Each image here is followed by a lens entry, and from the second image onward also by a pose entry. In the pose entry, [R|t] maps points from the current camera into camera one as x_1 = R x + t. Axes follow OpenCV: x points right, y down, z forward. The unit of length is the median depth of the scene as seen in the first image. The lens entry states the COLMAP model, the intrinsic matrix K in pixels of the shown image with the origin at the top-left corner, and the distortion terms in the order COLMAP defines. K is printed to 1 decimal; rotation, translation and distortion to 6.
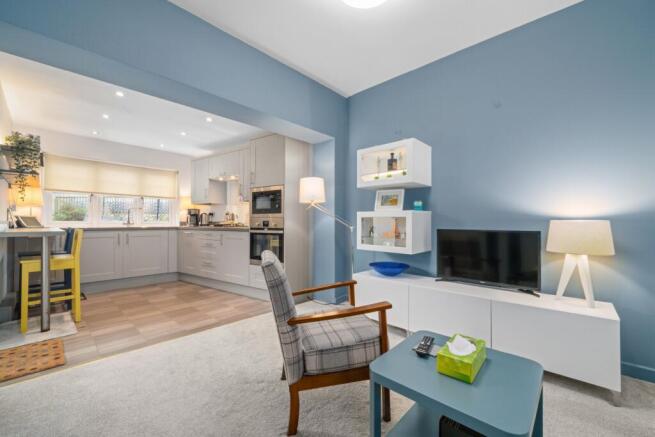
lens RADIAL K [[266.2, 0, 327.5], [0, 266.2, 218.5], [0, 0, 1]] dist [-0.000466, -0.000172]
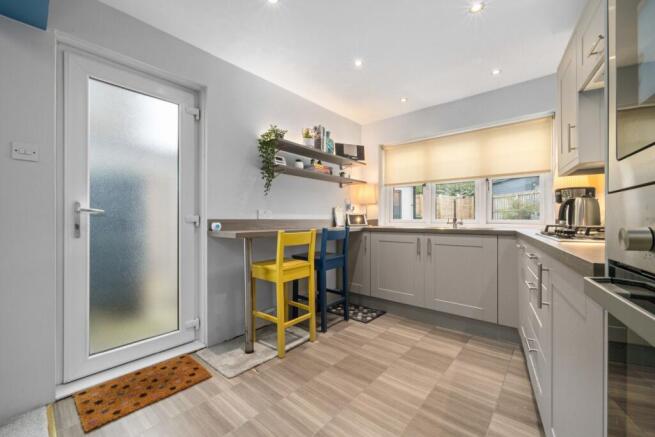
lens RADIAL K [[266.2, 0, 327.5], [0, 266.2, 218.5], [0, 0, 1]] dist [-0.000466, -0.000172]
pose [[0.036039, -0.008482, -0.999314, -0.137316], [0.013357, 0.999879, -0.008005, 0.011043], [0.999261, -0.013059, 0.036148, 0.741662]]
